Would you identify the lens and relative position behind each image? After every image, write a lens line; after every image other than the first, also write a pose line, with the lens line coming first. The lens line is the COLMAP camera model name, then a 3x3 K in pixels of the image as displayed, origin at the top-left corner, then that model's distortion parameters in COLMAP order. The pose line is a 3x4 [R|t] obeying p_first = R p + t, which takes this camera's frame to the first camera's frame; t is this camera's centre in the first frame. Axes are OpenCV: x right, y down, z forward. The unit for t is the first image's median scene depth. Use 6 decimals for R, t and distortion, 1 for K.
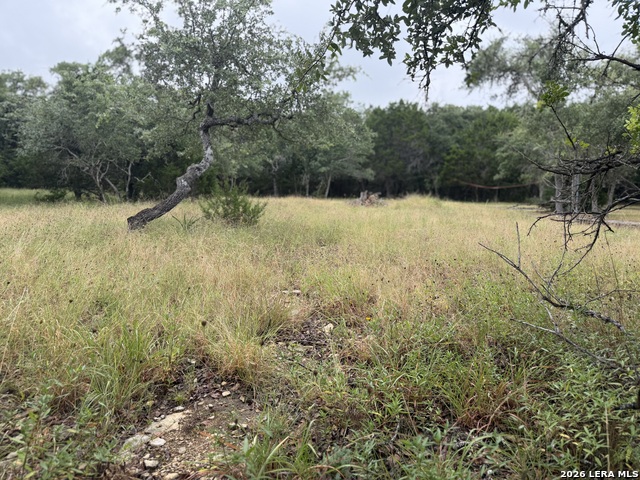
lens RADIAL K [[449.2, 0, 322.3], [0, 449.2, 243.8], [0, 0, 1]] dist [0.046671, -0.067364]
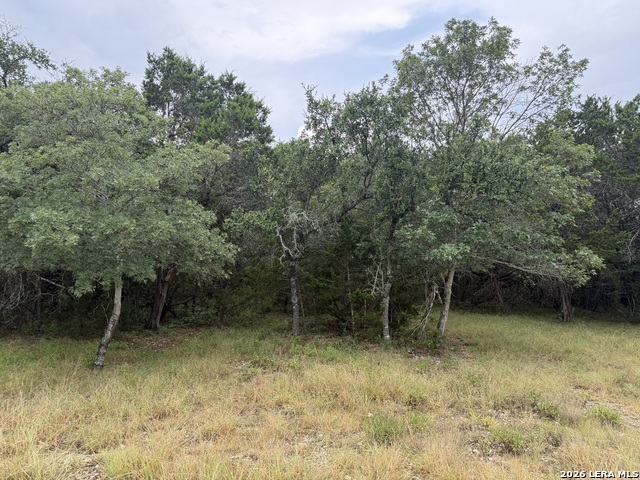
lens RADIAL K [[449.2, 0, 319.6], [0, 449.2, 239.8], [0, 0, 1]] dist [0.046671, -0.067364]
pose [[0.991995, -0.012980, -0.125608, -0.141395], [-0.011167, 0.981788, -0.189652, -0.387482], [0.125782, 0.189536, 0.973784, 2.336456]]
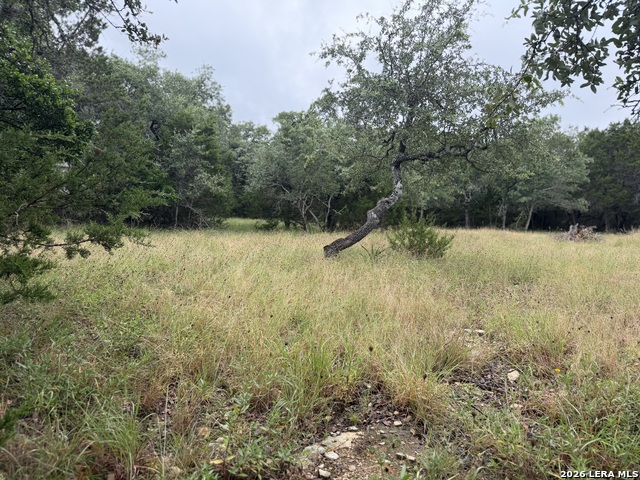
lens RADIAL K [[449.2, 0, 317.6], [0, 449.2, 244.5], [0, 0, 1]] dist [0.046671, -0.067364]
pose [[0.909787, 0.036015, -0.413511, 0.013728], [-0.062665, 0.996728, -0.051061, -0.003811], [0.410318, 0.072368, 0.909066, -0.015246]]
